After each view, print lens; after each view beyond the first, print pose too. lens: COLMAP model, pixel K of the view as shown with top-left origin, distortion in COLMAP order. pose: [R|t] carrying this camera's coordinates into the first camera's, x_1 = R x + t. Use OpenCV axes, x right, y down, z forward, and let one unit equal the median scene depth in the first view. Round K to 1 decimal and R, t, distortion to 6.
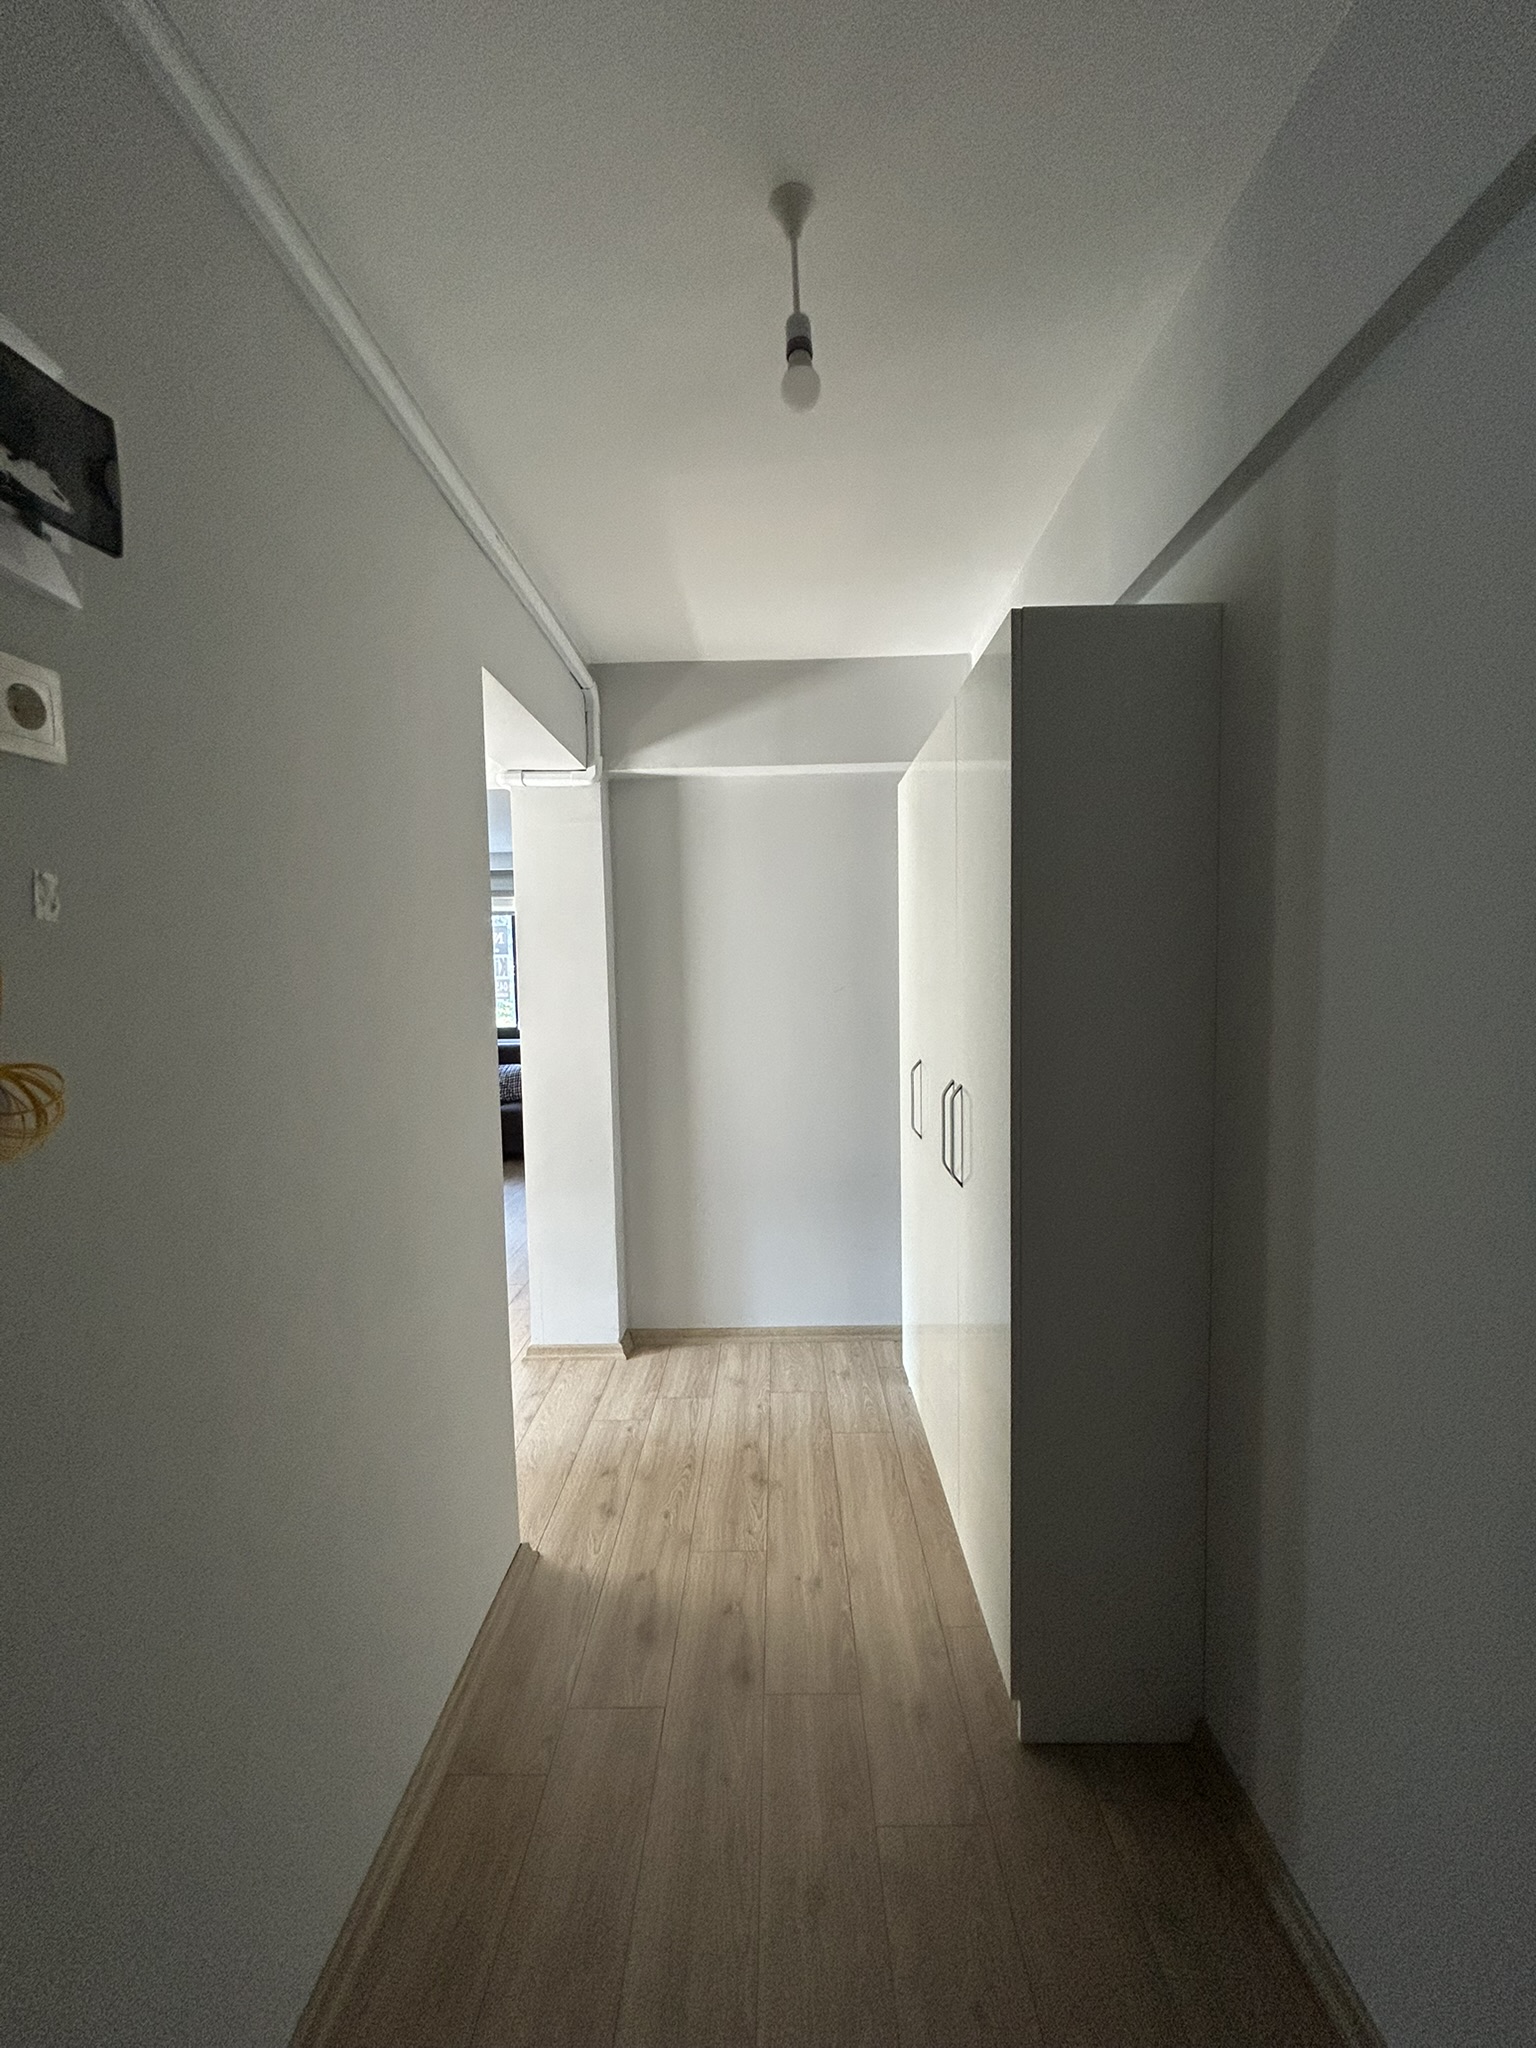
lens RADIAL K [[820.8, 0, 768.0], [0, 820.8, 1024.0], [0, 0, 1]] dist [-0.000492, -0.000073]
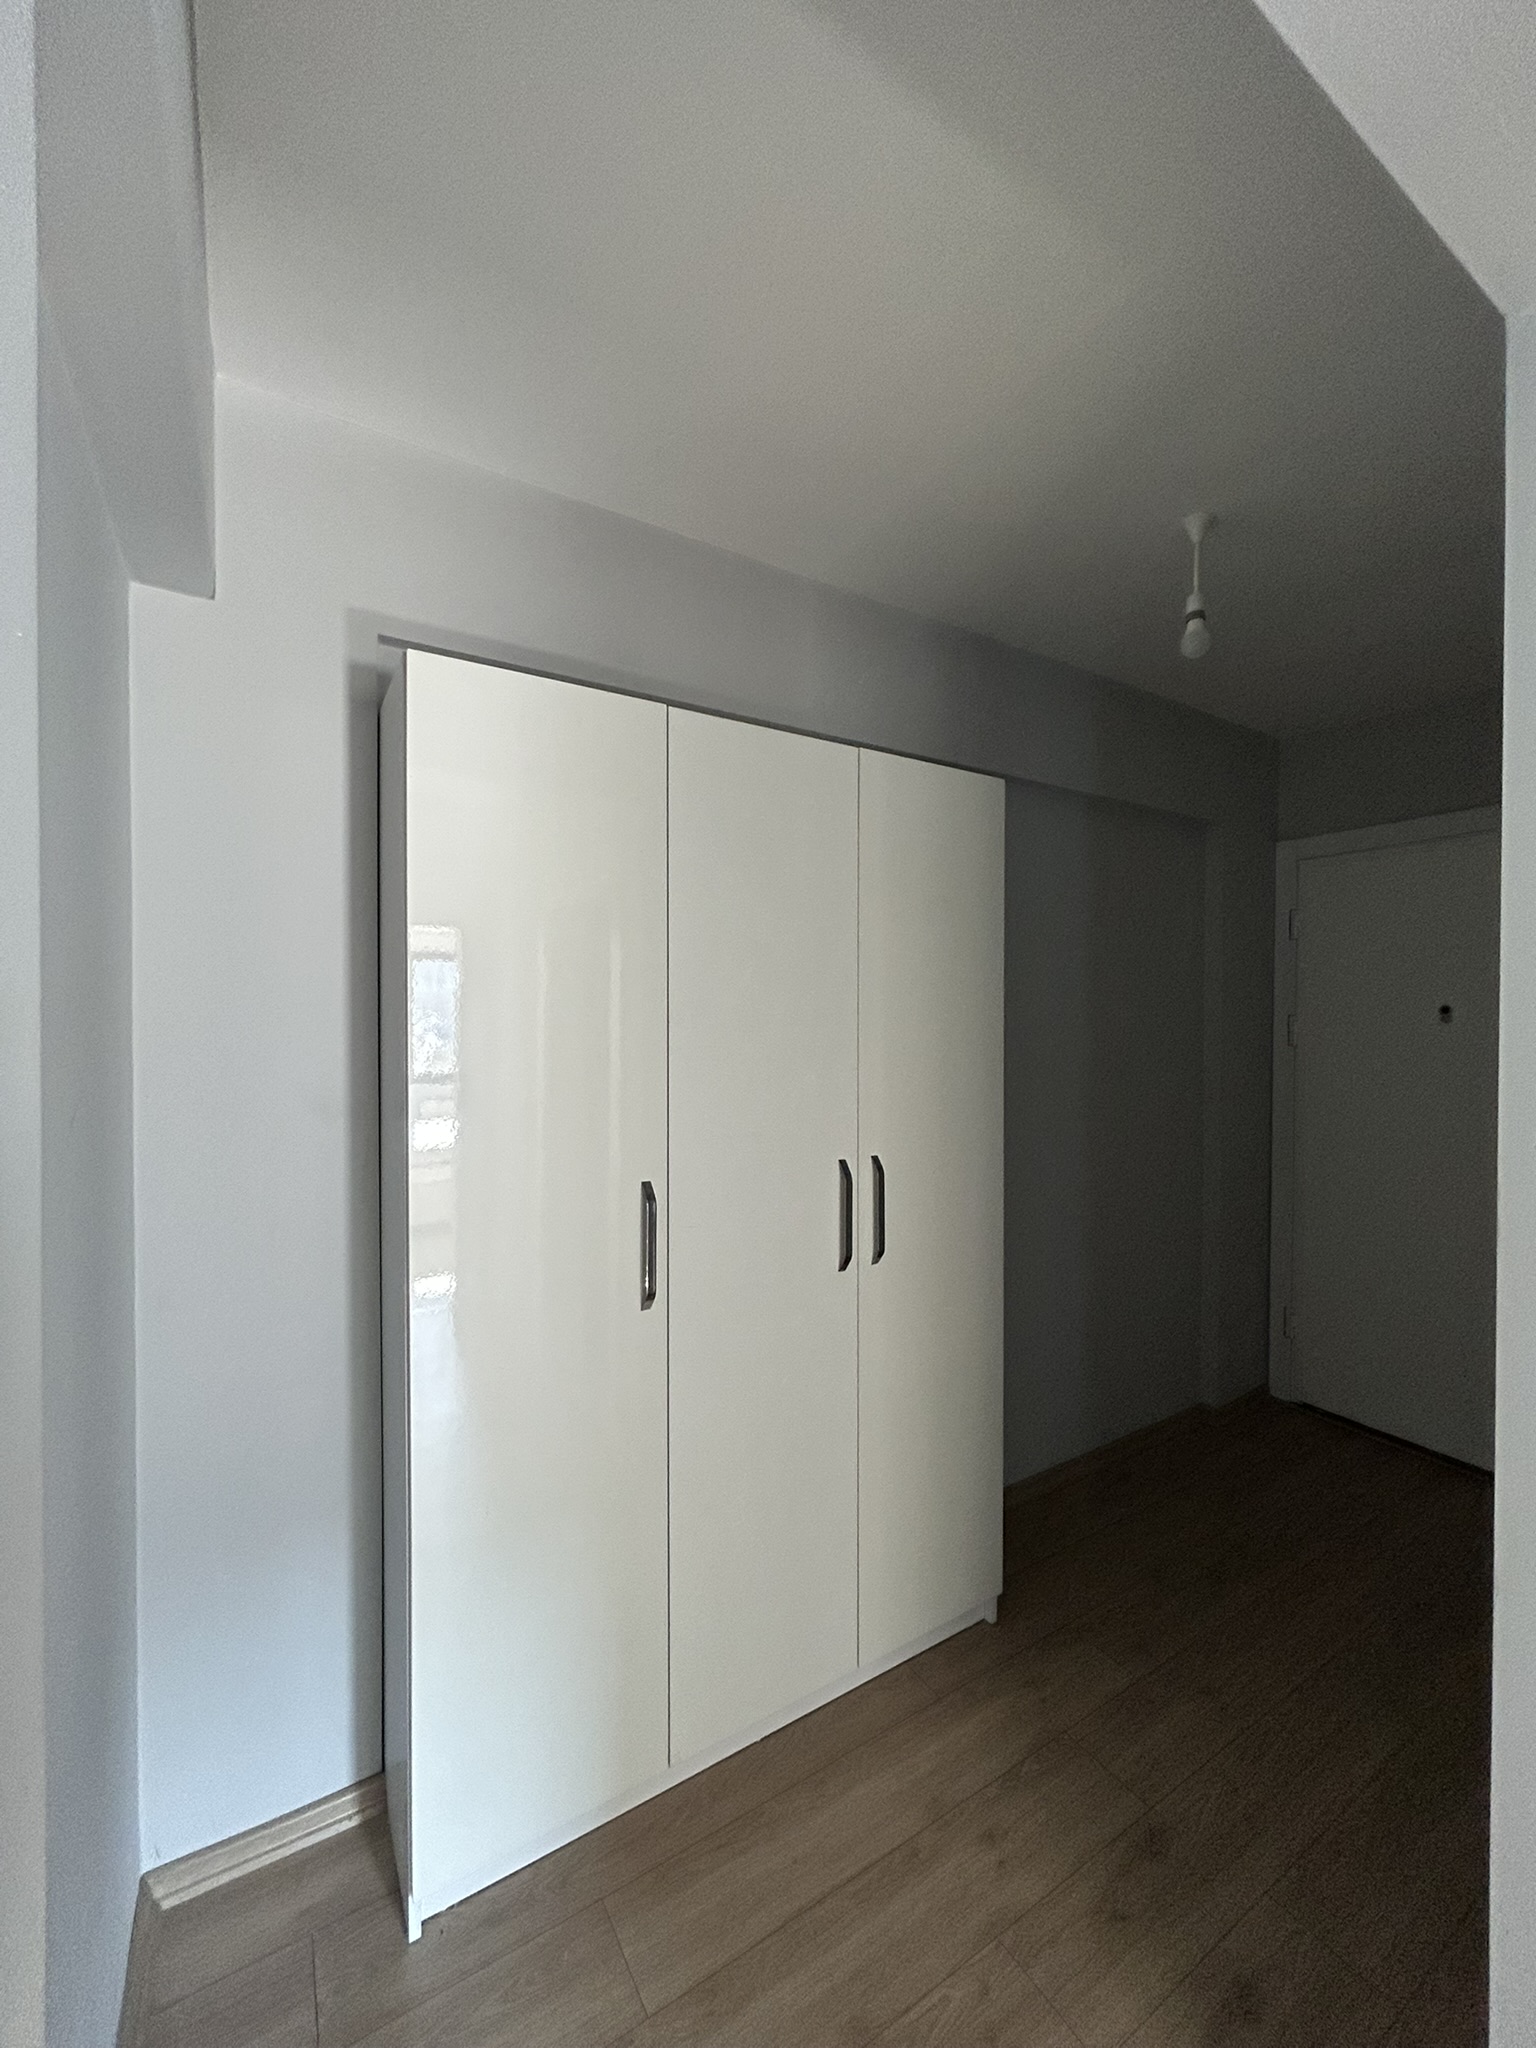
lens RADIAL K [[820.8, 0, 768.0], [0, 820.8, 1024.0], [0, 0, 1]] dist [-0.000492, -0.000073]
pose [[-0.534416, 0.009394, 0.845169, -0.473526], [0.062671, 0.997626, 0.028539, -0.105376], [-0.842895, 0.068220, -0.533736, 1.499020]]
